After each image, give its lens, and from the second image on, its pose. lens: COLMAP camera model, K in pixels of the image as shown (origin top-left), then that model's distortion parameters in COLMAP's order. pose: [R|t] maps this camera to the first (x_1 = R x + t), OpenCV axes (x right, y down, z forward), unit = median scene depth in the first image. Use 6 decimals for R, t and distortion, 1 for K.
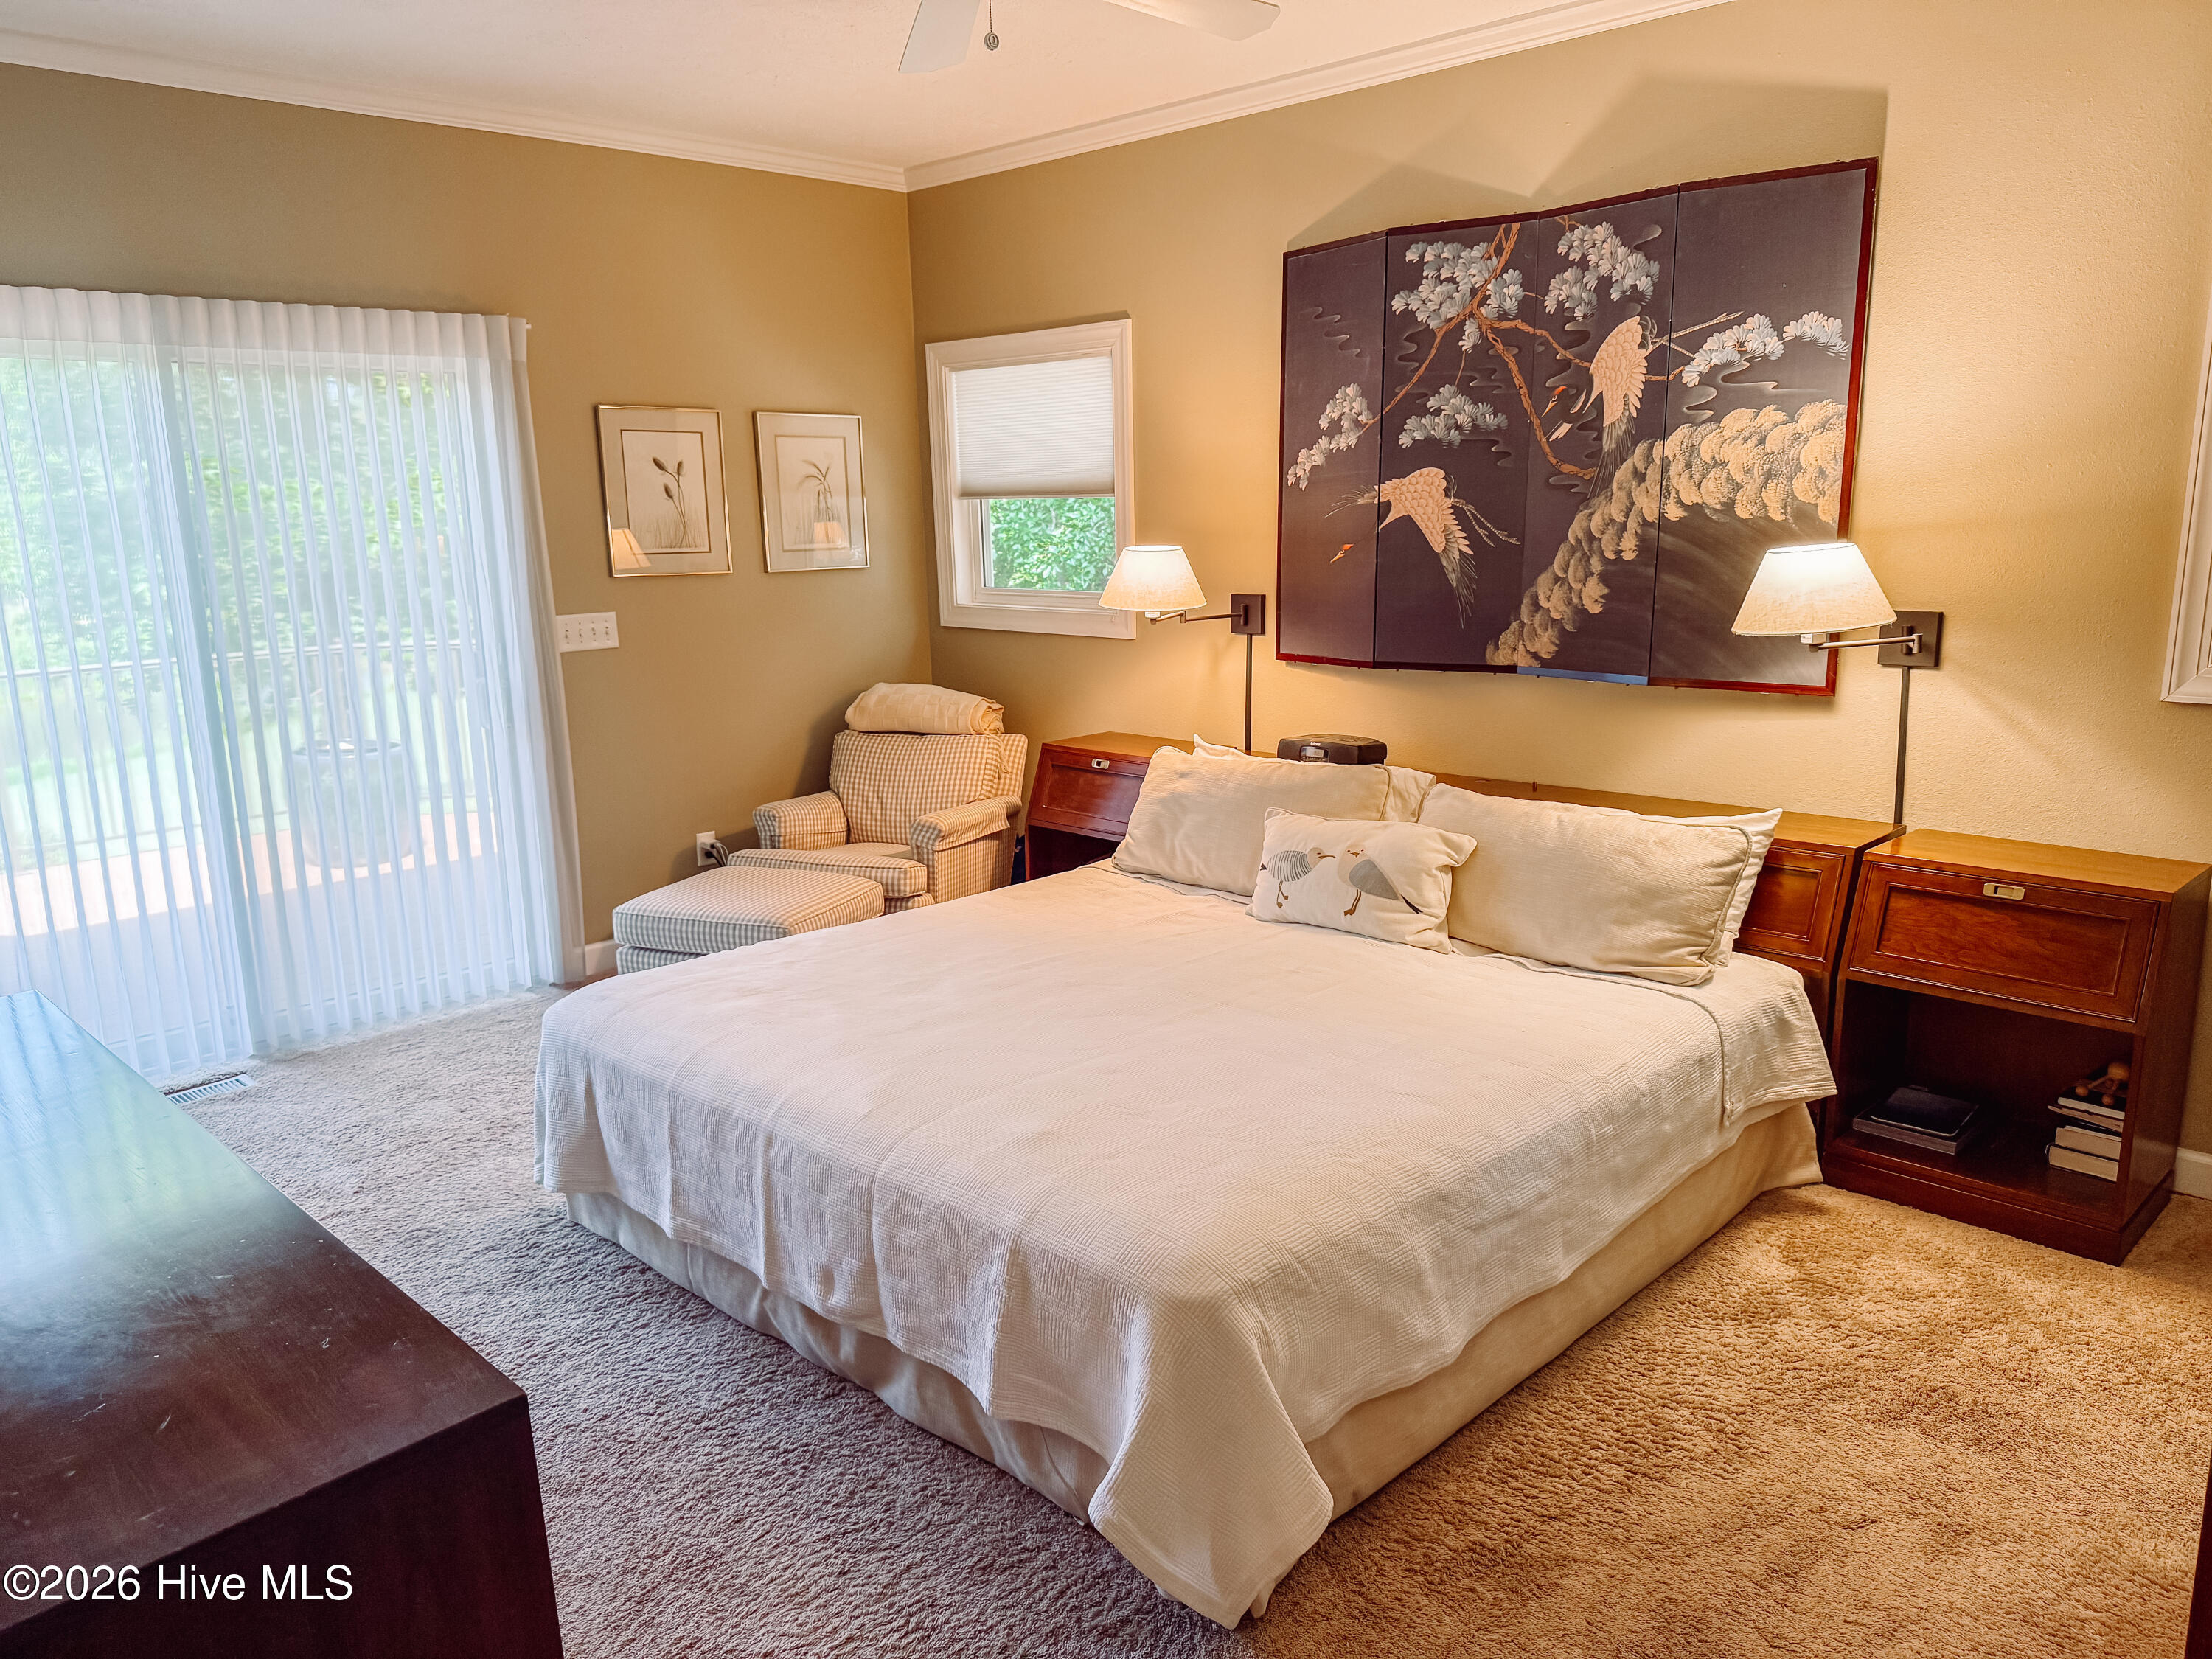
lens RADIAL K [[1552.4, 0, 1107.7], [0, 1552.4, 836.5], [0, 0, 1]] dist [0.005435, 0.001890]
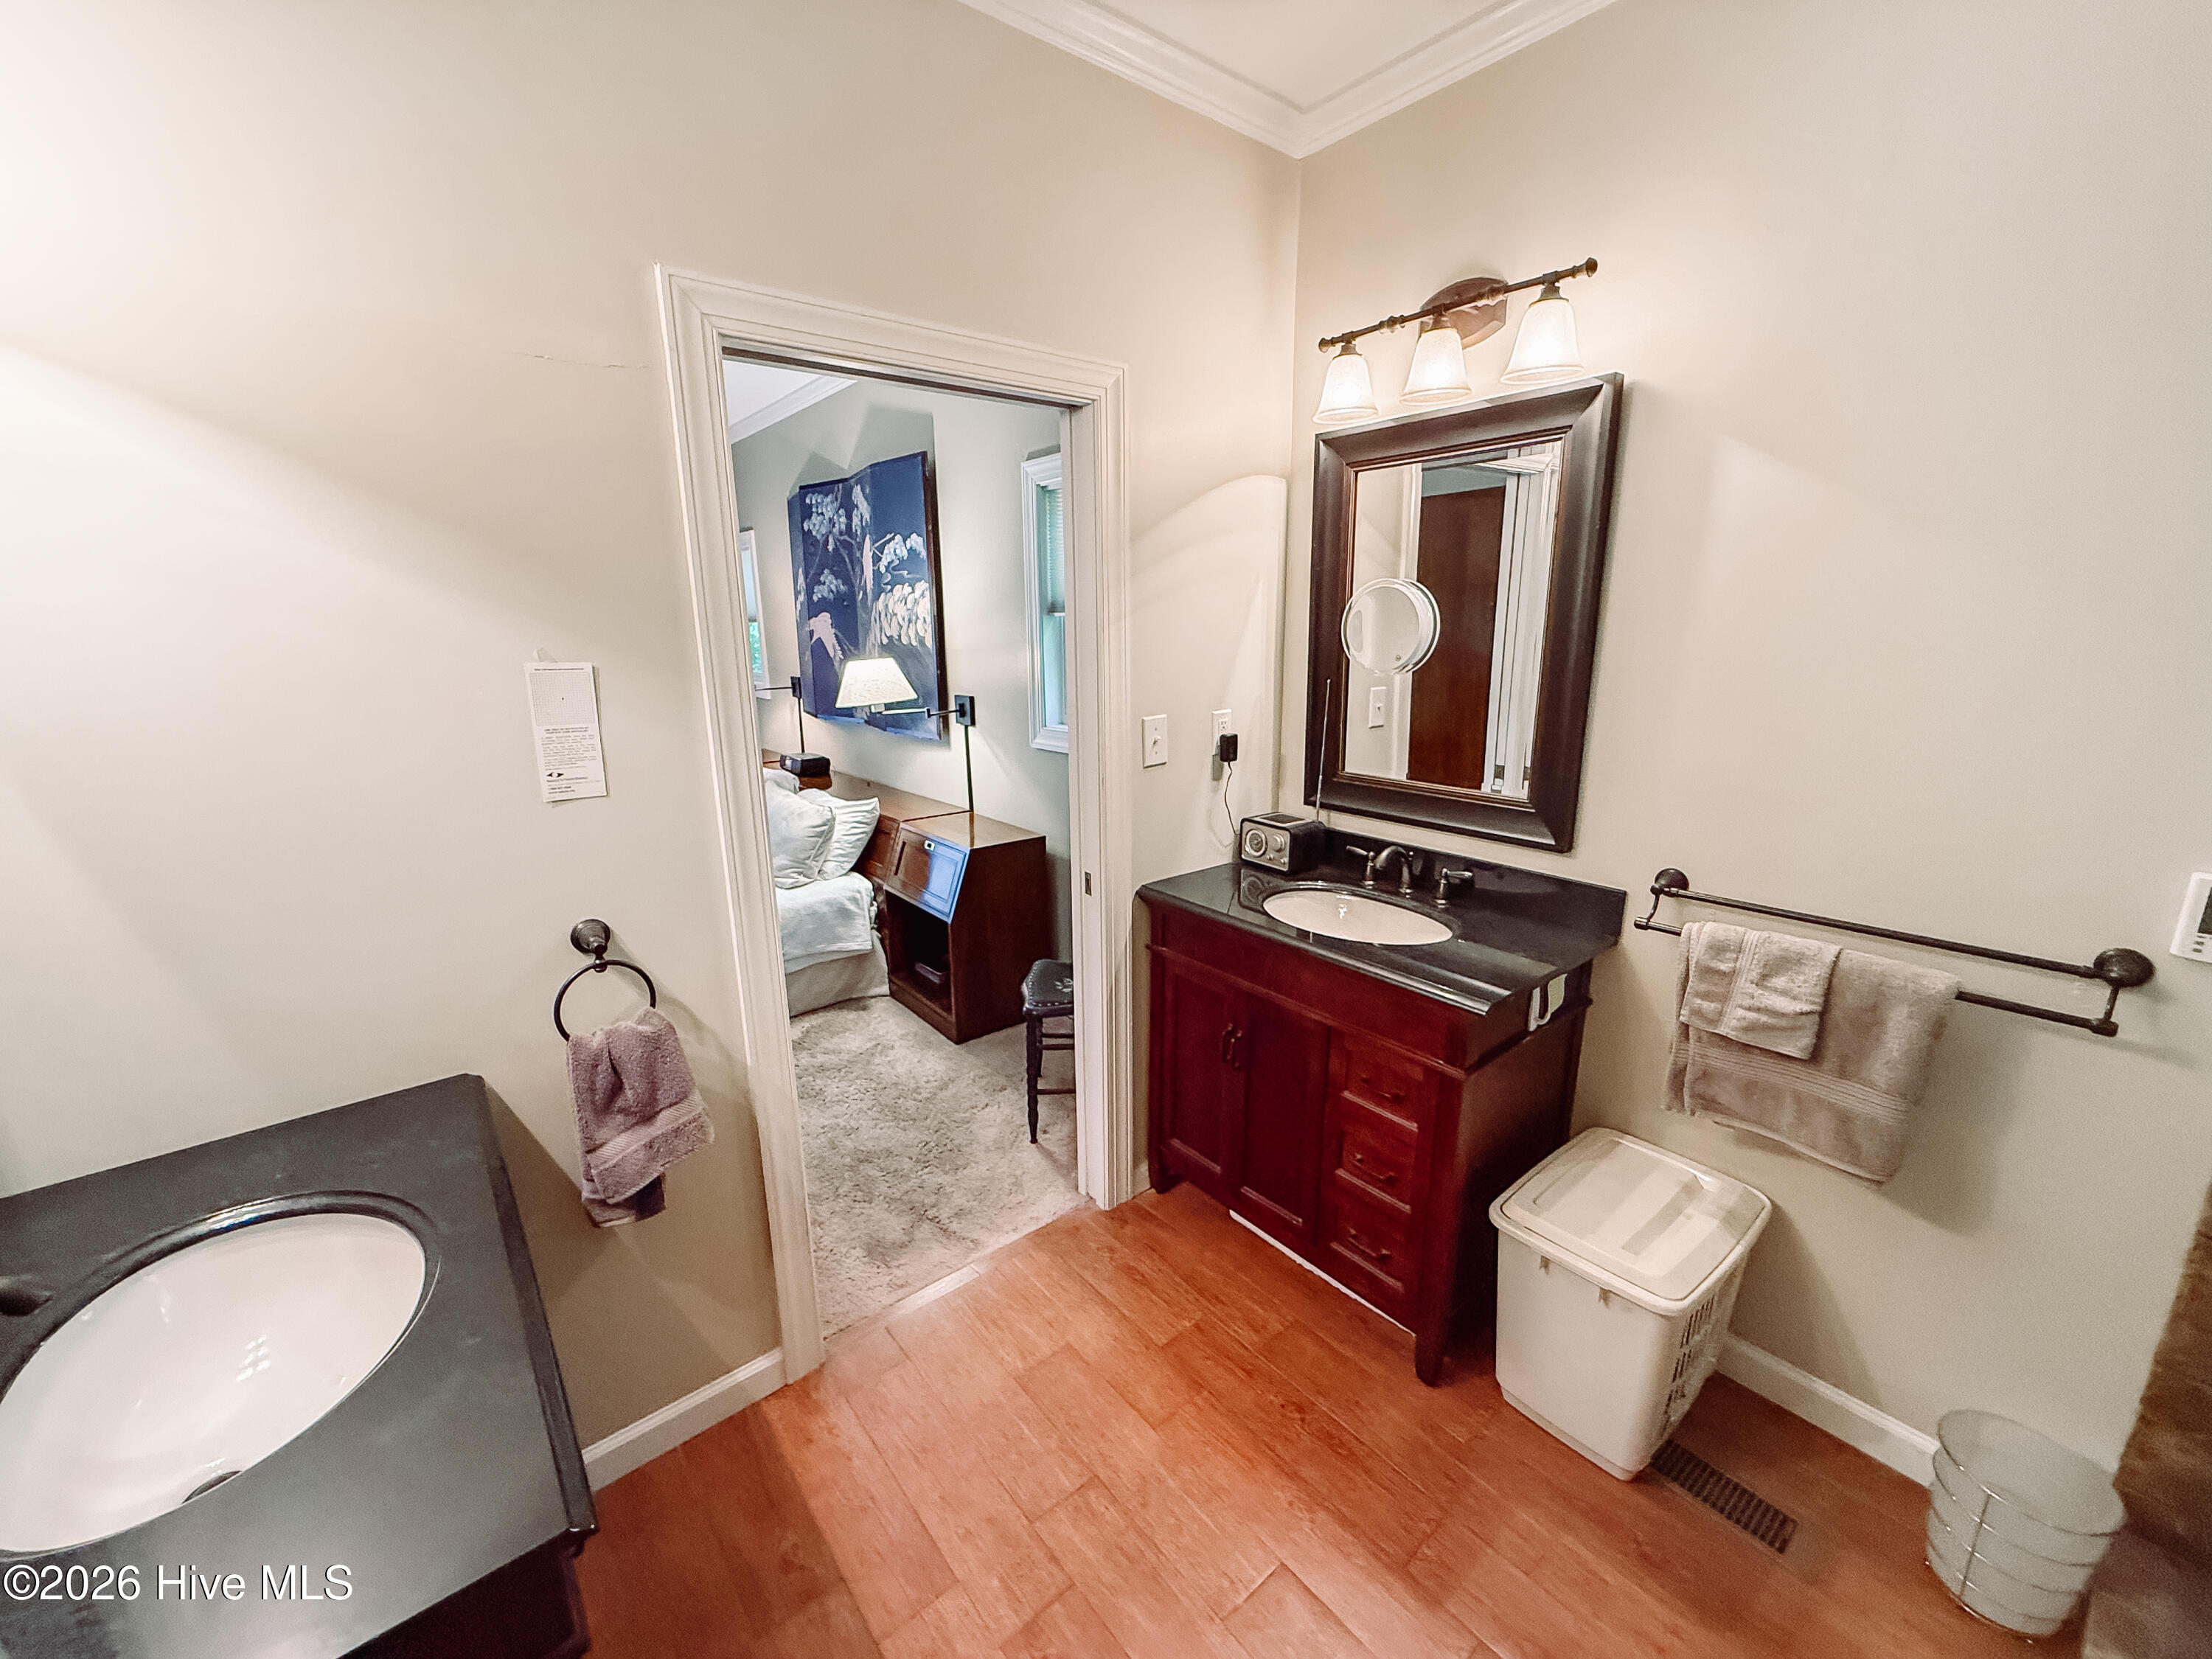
lens RADIAL K [[879.6, 0, 1096.7], [0, 879.6, 819.9], [0, 0, 1]] dist [-0.001866, -0.000083]
pose [[0.992878, 0.029340, -0.115464, 0.751537], [-0.026846, 0.999373, 0.023091, -0.021594], [0.116070, -0.019827, 0.993043, -0.032808]]
